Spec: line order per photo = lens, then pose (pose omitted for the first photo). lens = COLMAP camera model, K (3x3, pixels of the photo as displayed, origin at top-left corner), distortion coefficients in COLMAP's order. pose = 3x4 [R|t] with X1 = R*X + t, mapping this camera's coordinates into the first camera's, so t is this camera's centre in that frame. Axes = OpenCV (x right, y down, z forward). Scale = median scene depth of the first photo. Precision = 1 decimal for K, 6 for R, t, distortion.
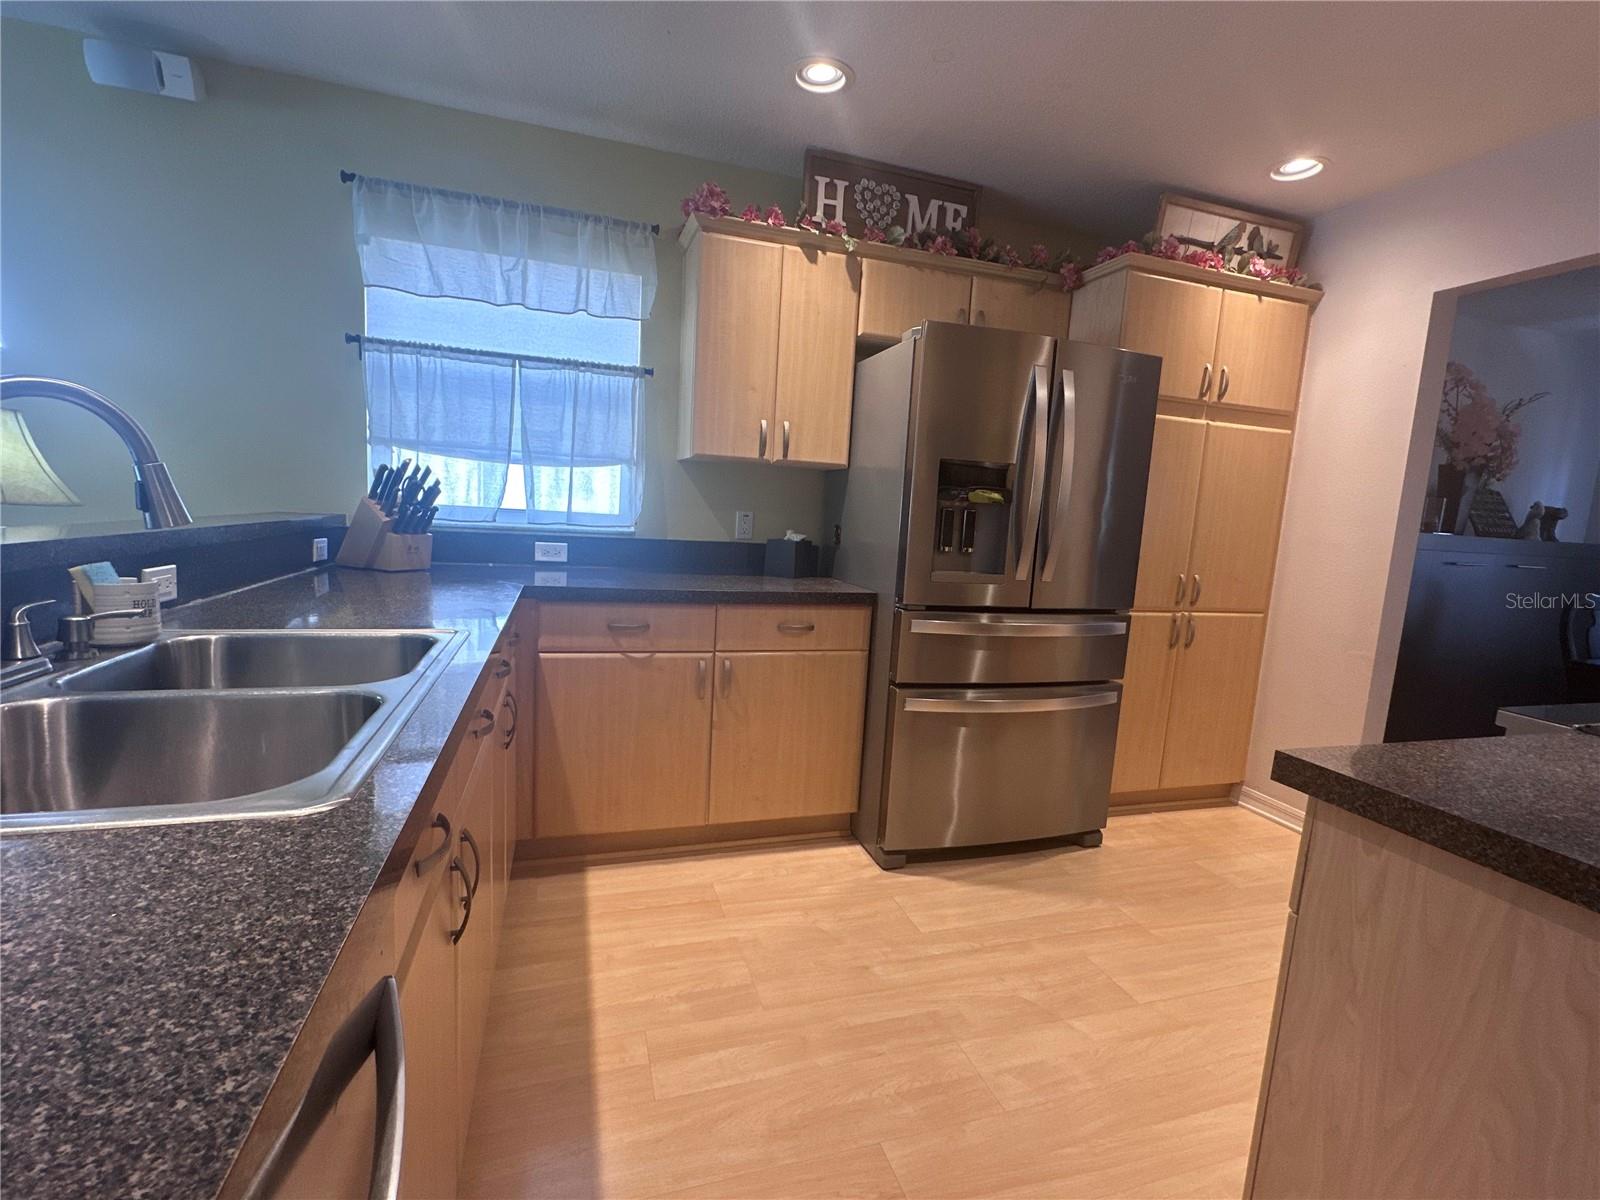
lens RADIAL K [[712.7, 0, 792.0], [0, 712.7, 605.0], [0, 0, 1]] dist [-0.004755, 0.000853]
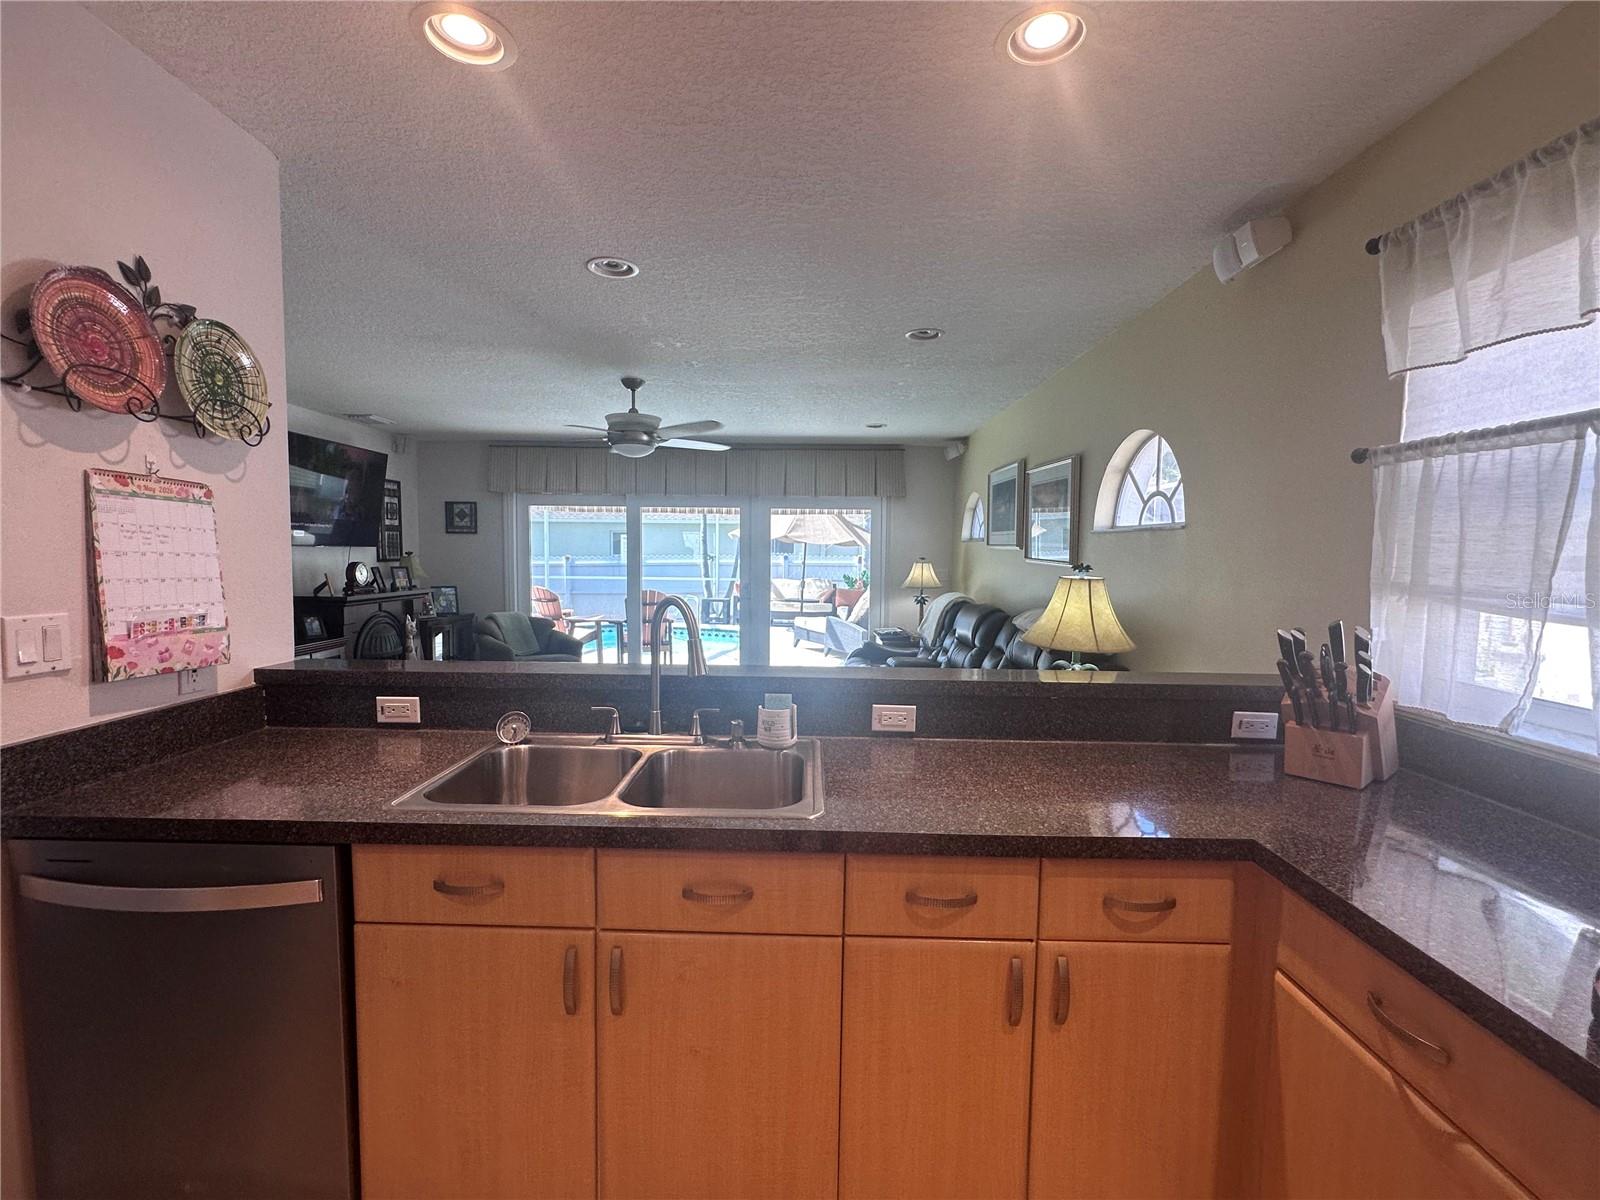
lens RADIAL K [[712.7, 0, 798.5], [0, 712.7, 600.5], [0, 0, 1]] dist [-0.004755, 0.000853]
pose [[-0.314048, 0.004005, -0.949399, 0.246766], [-0.161664, 0.985162, 0.057632, -0.159834], [0.935542, 0.171582, -0.308740, 0.648645]]
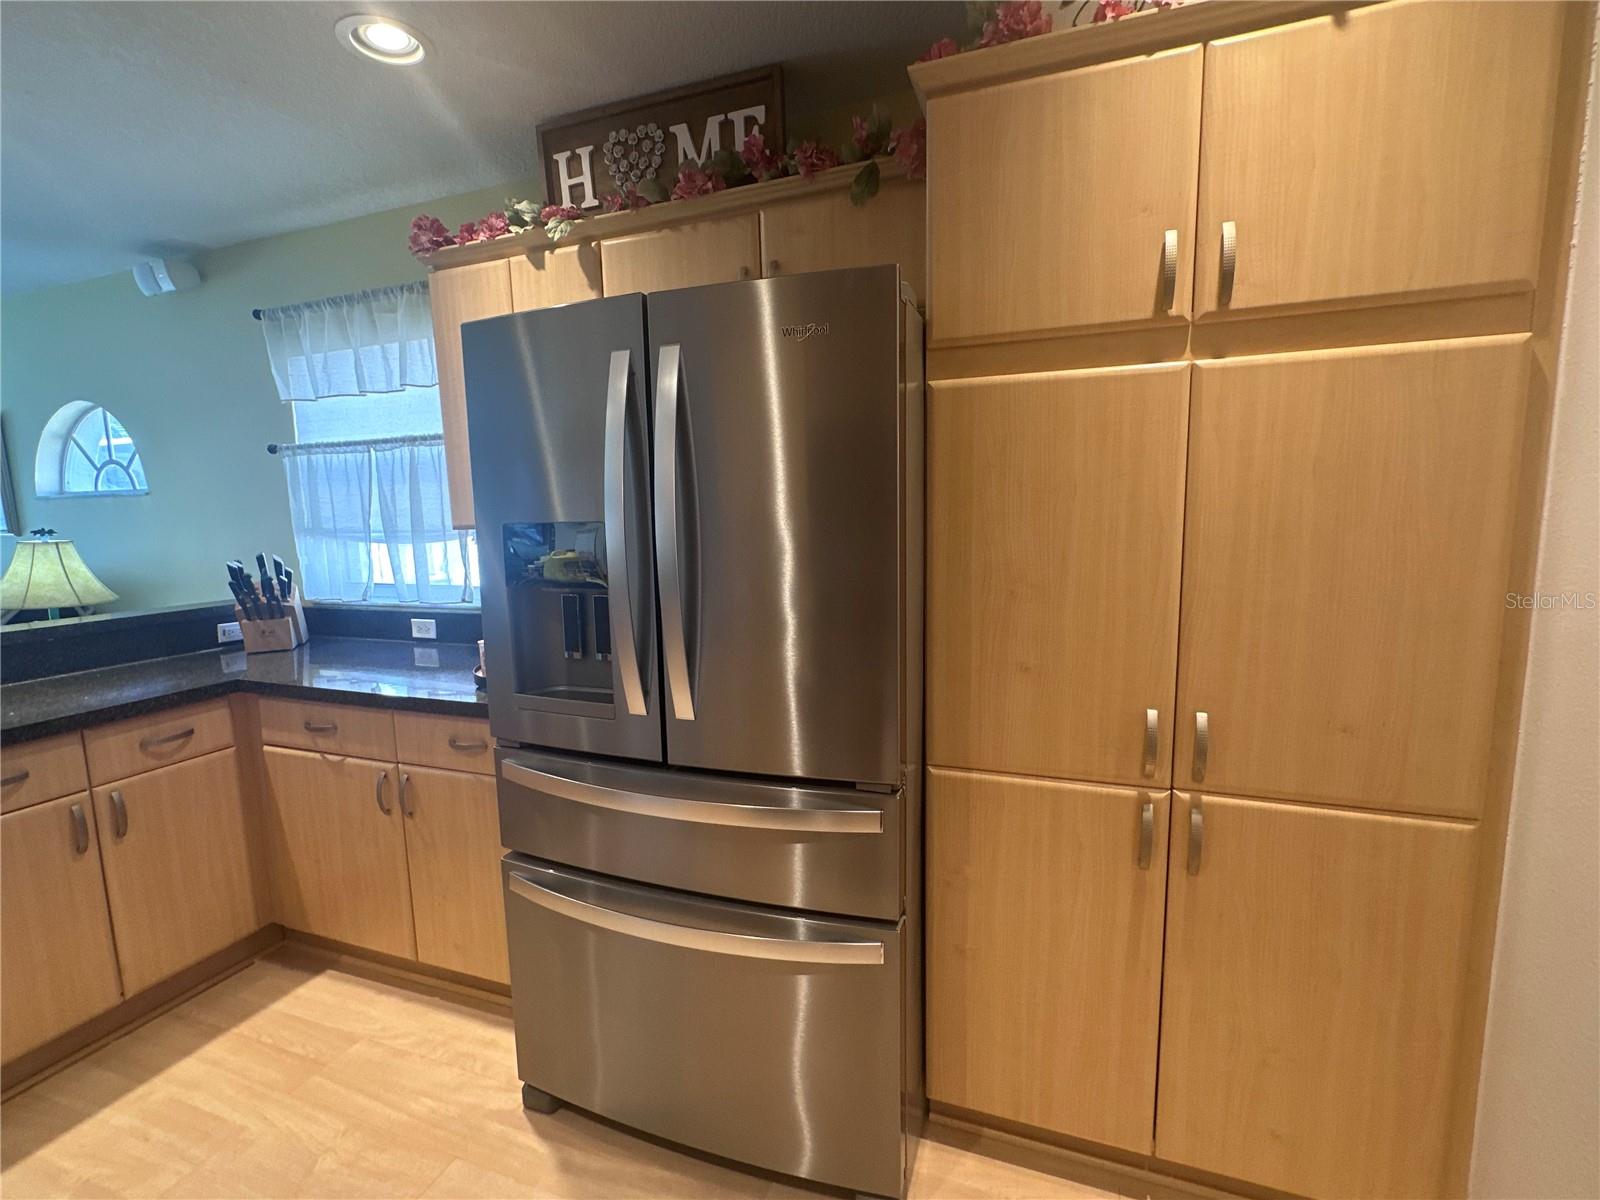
lens RADIAL K [[712.7, 0, 797.1], [0, 712.7, 602.5], [0, 0, 1]] dist [-0.004755, 0.000853]
pose [[0.789235, 0.005026, -0.614071, 0.716652], [-0.016341, 0.999784, -0.012819, -0.111570], [0.613874, 0.020152, 0.789146, 0.561528]]
